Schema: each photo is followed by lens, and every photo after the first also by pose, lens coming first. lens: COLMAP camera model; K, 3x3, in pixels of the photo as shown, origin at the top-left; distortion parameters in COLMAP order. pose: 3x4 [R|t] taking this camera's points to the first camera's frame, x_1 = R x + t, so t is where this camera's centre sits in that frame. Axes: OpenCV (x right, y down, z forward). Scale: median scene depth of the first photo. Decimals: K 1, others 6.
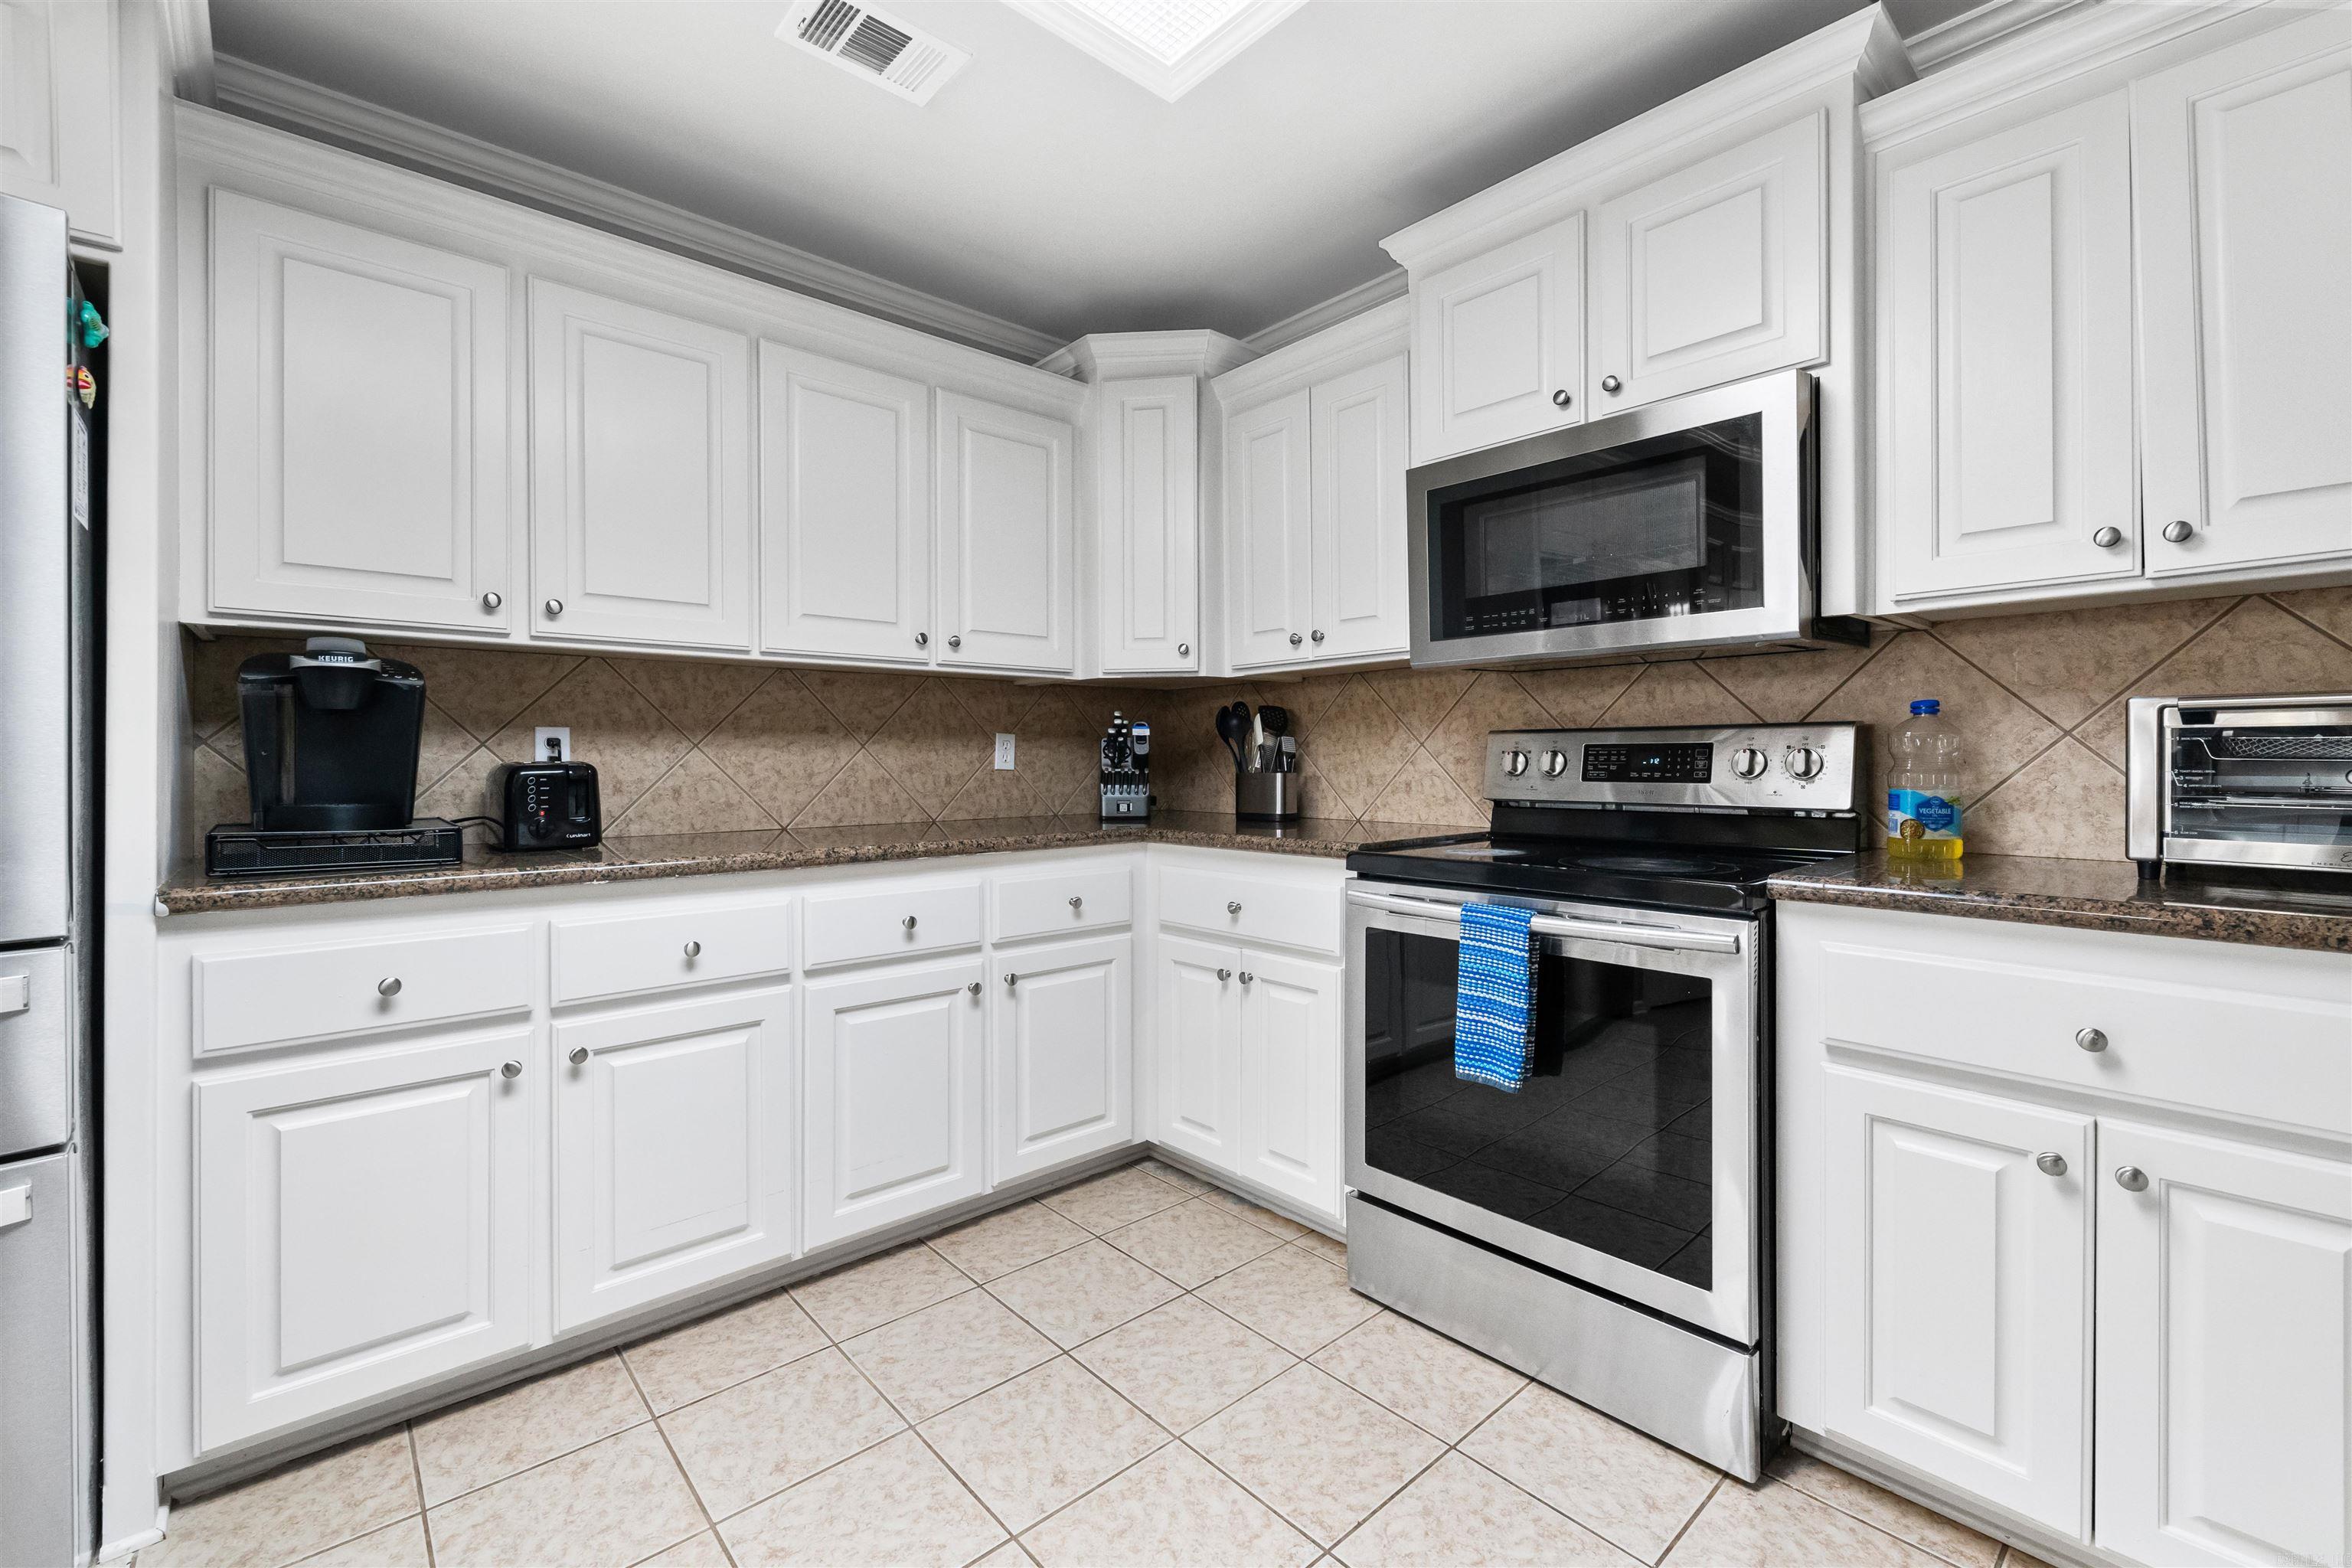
lens RADIAL K [[975.3, 0, 1166.9], [0, 975.3, 759.8], [0, 0, 1]] dist [-0.000555, -0.000103]
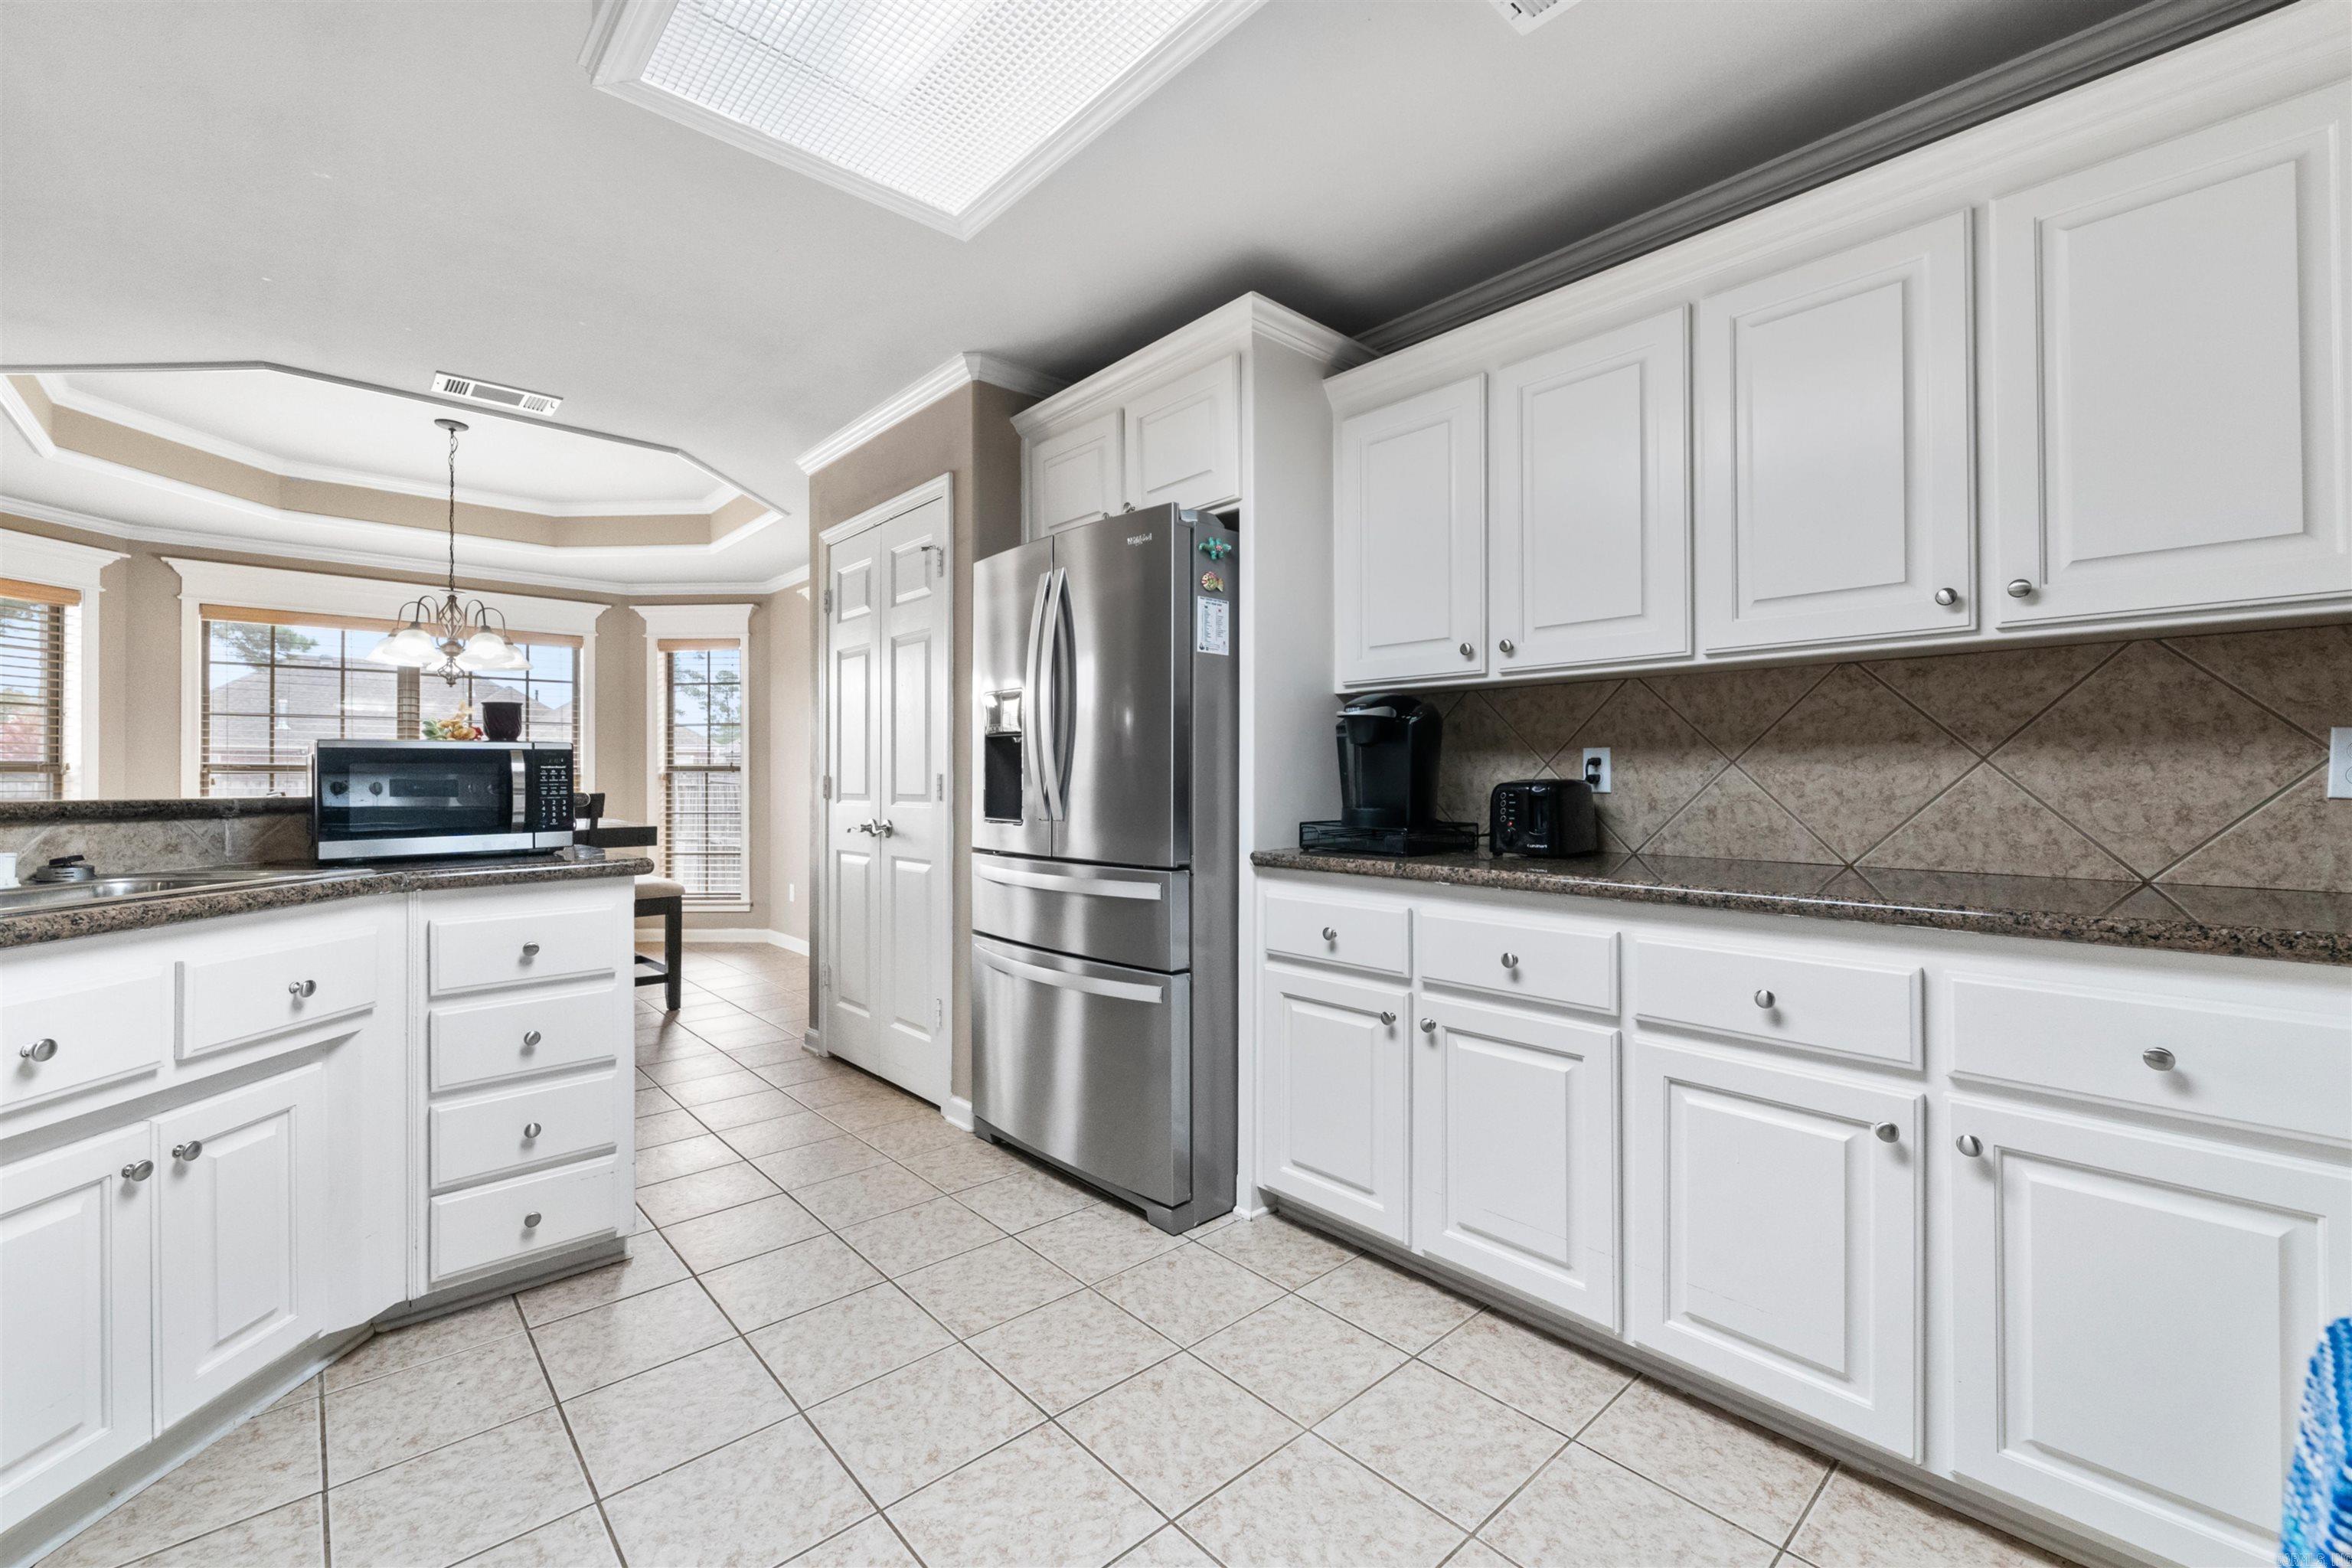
lens RADIAL K [[975.3, 0, 1166.9], [0, 975.3, 759.8], [0, 0, 1]] dist [-0.000555, -0.000103]
pose [[0.001611, -0.016214, -0.999867, 0.431099], [-0.000636, 0.999868, -0.016215, -0.001850], [0.999999, 0.000662, 0.001600, 0.489414]]
